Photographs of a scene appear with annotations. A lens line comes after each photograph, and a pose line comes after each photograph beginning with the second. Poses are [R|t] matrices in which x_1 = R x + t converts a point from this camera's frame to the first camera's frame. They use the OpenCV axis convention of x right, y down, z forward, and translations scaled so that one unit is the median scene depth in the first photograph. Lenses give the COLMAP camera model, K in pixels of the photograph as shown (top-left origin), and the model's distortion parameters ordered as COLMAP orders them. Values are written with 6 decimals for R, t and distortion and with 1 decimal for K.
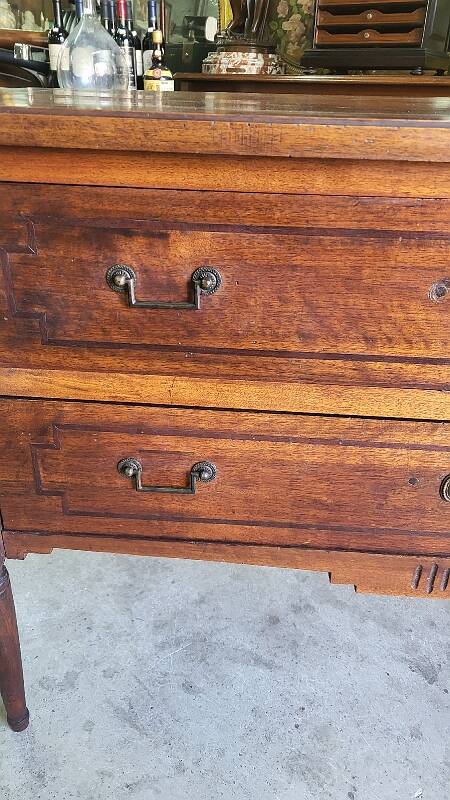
lens RADIAL K [[612.5, 0, 229.0], [0, 612.5, 415.4], [0, 0, 1]] dist [0.035246, -0.021121]
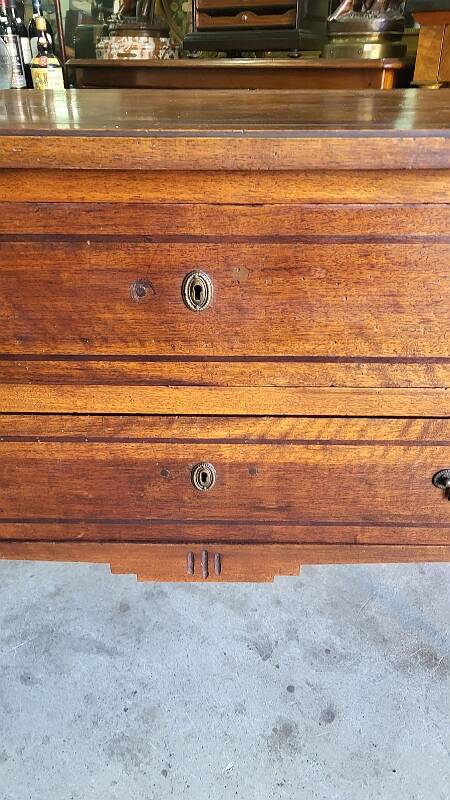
lens RADIAL K [[612.5, 0, 225.9], [0, 612.5, 416.8], [0, 0, 1]] dist [0.035246, -0.021121]
pose [[0.998577, -0.046031, 0.026934, 0.356742], [0.045212, 0.998520, 0.030238, -0.013152], [-0.028286, -0.028977, 0.999180, -0.030557]]
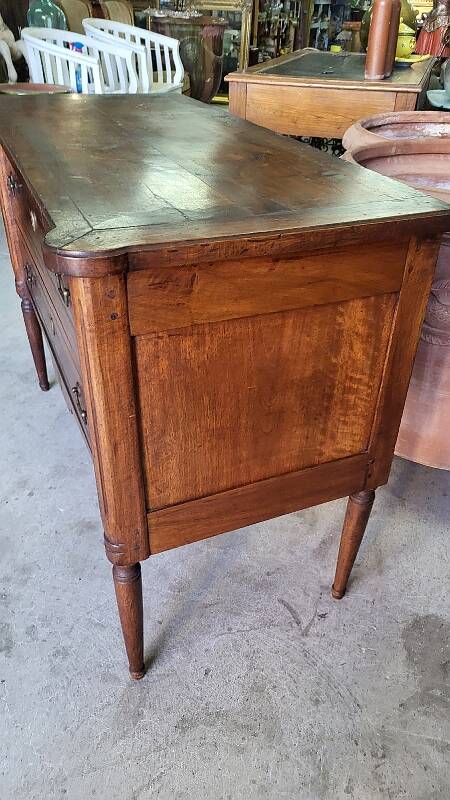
lens RADIAL K [[612.5, 0, 235.4], [0, 612.5, 418.5], [0, 0, 1]] dist [0.035246, -0.021121]
pose [[0.452920, 0.492324, -0.743291, 2.063444], [-0.451191, 0.845635, 0.285182, -0.414875], [0.768954, 0.206202, 0.605136, 0.309434]]
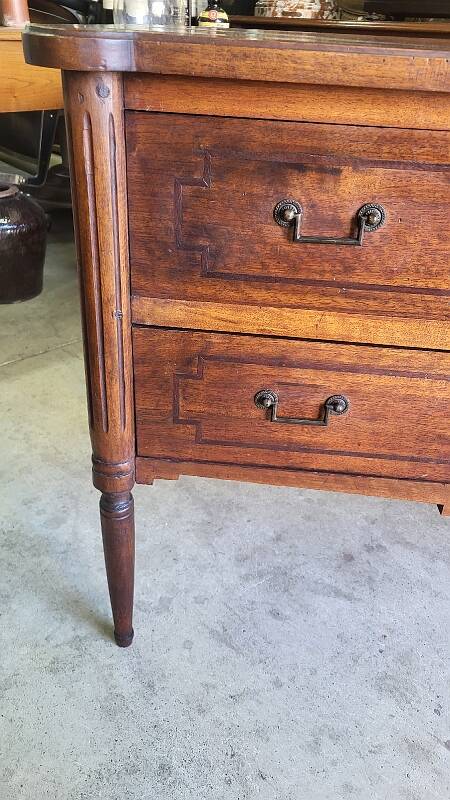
lens RADIAL K [[612.5, 0, 228.8], [0, 612.5, 417.7], [0, 0, 1]] dist [0.035246, -0.021121]
pose [[0.999612, 0.027858, 0.000183, -0.217015], [-0.027810, 0.997446, 0.065782, 0.047202], [0.001650, -0.065762, 0.997834, -0.054814]]
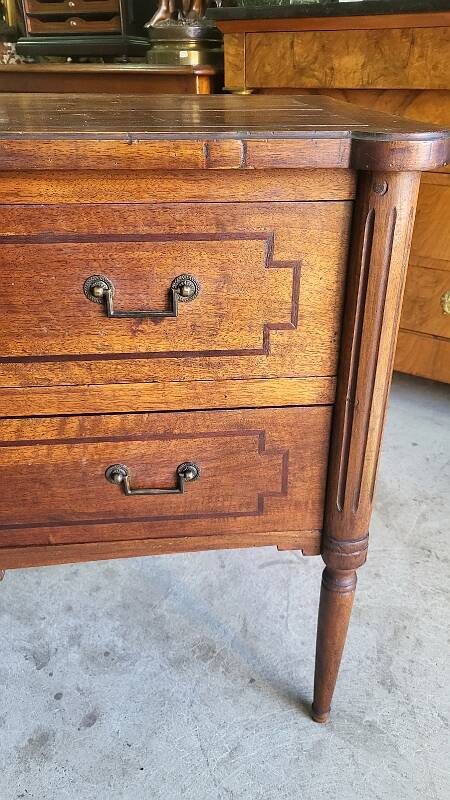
lens RADIAL K [[612.5, 0, 240.1], [0, 612.5, 408.6], [0, 0, 1]] dist [0.035246, -0.021121]
pose [[0.988094, -0.093502, 0.122178, 0.805324], [0.091928, 0.995594, 0.018466, 0.024614], [-0.123366, -0.007014, 0.992336, -0.070363]]
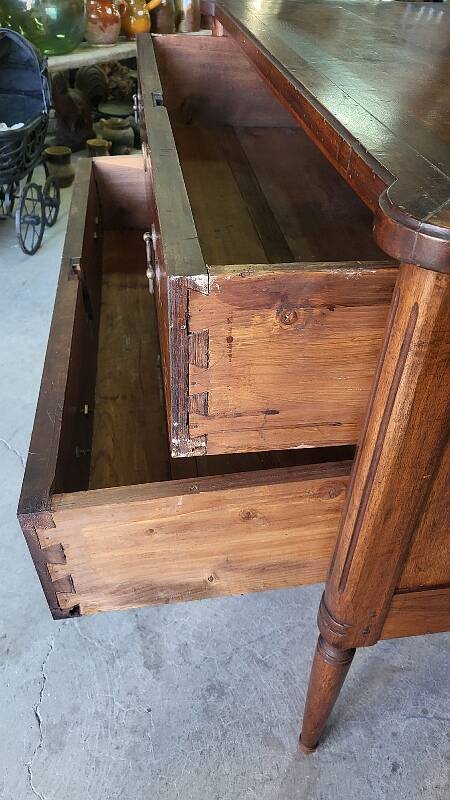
lens RADIAL K [[612.5, 0, 223.7], [0, 612.5, 402.3], [0, 0, 1]] dist [0.035246, -0.021121]
pose [[0.204893, 0.594836, -0.777296, 1.618319], [-0.510104, 0.742664, 0.433871, -0.277664], [0.835352, 0.307604, 0.455595, 0.272145]]
